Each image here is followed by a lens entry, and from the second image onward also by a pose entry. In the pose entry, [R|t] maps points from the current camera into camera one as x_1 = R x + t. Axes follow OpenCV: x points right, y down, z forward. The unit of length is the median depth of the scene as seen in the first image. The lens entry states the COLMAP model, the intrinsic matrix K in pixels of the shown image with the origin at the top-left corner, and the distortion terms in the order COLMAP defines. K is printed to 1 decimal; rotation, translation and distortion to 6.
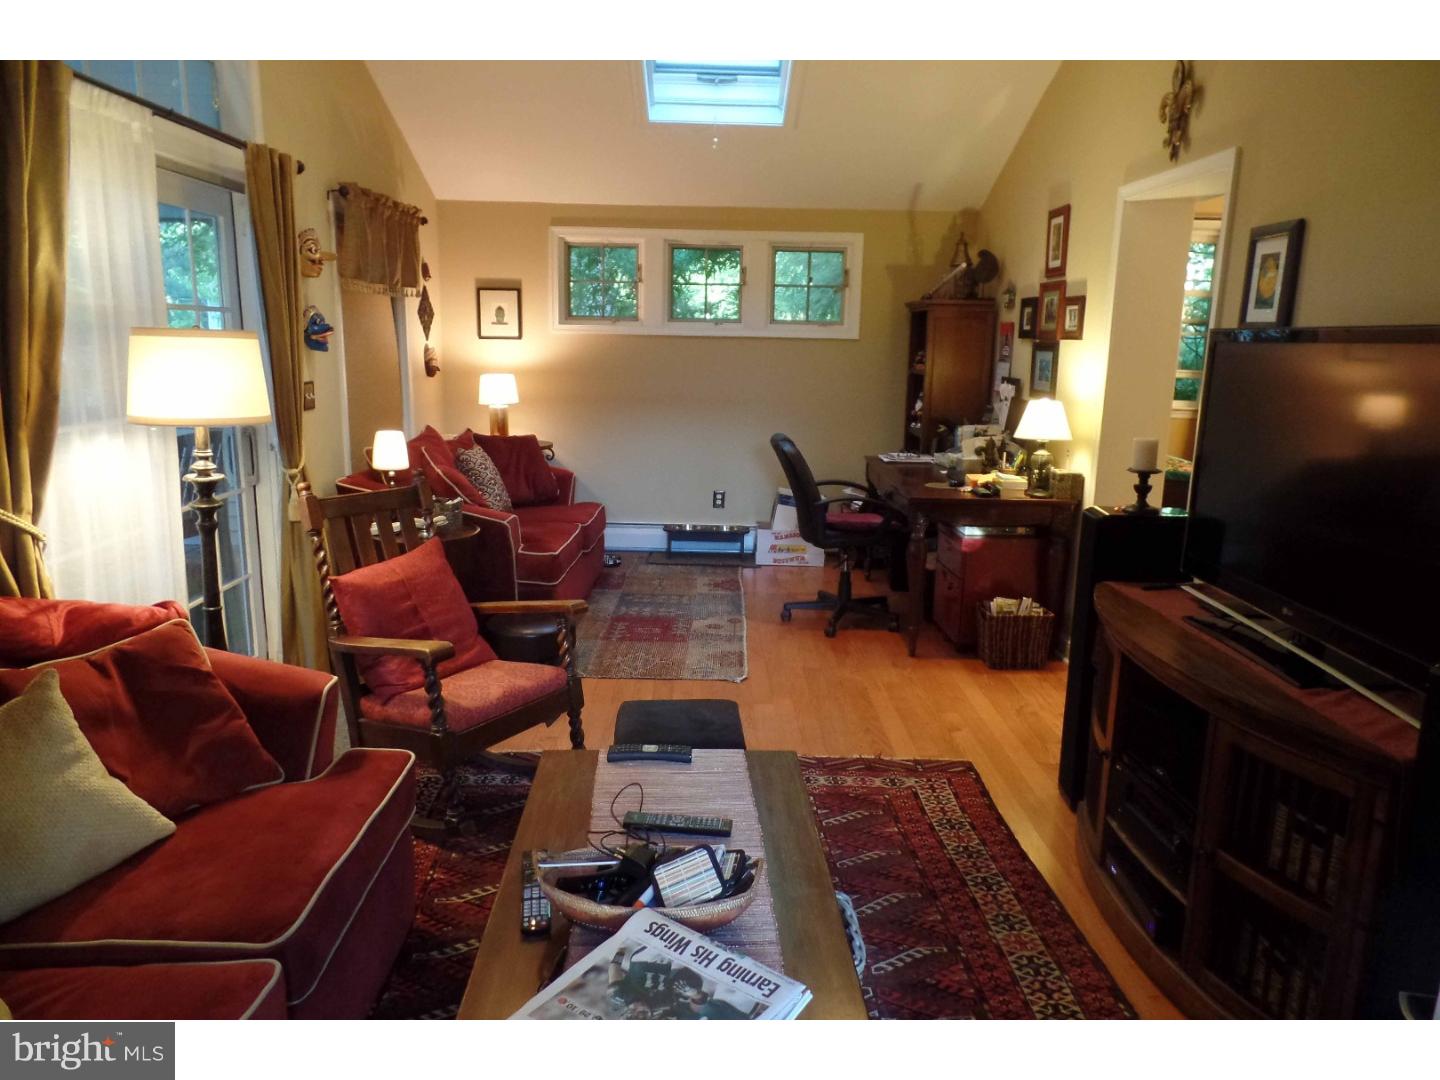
lens RADIAL K [[973.0, 0, 720.0], [0, 973.0, 540.0], [0, 0, 1]] dist [0.004891, -0.035452]
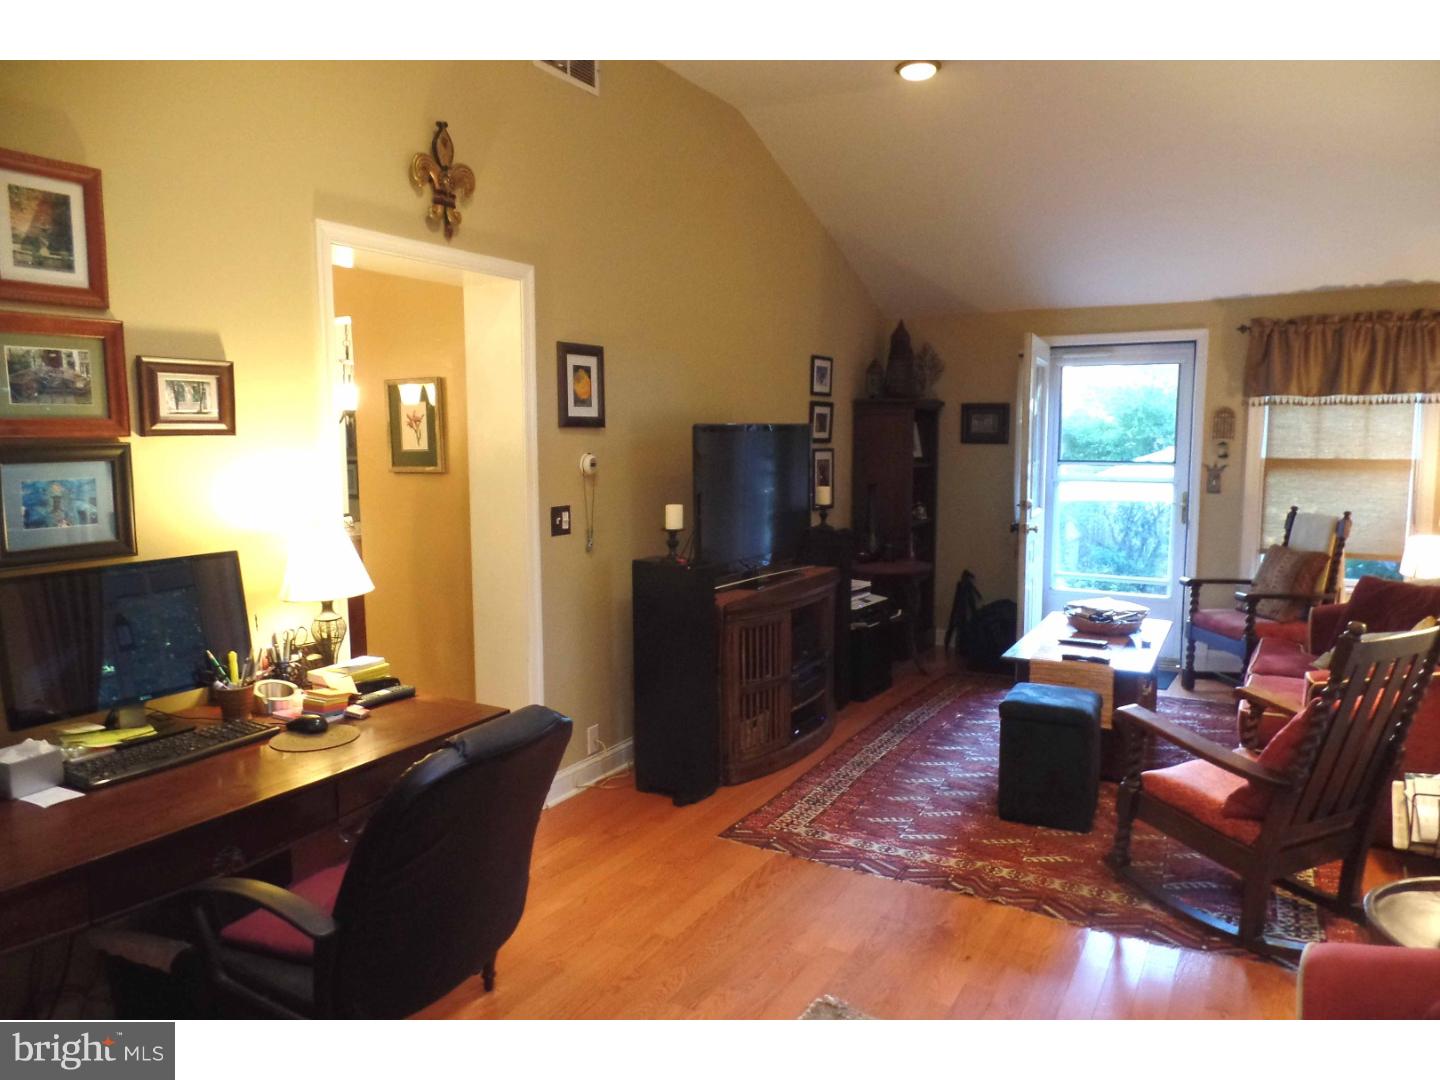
lens RADIAL K [[973.0, 0, 720.0], [0, 973.0, 540.0], [0, 0, 1]] dist [0.004891, -0.035452]
pose [[-0.856149, -0.073582, 0.511464, -0.290198], [0.092332, 0.952095, 0.291530, -0.430381], [-0.508413, 0.296817, -0.808341, 2.010637]]
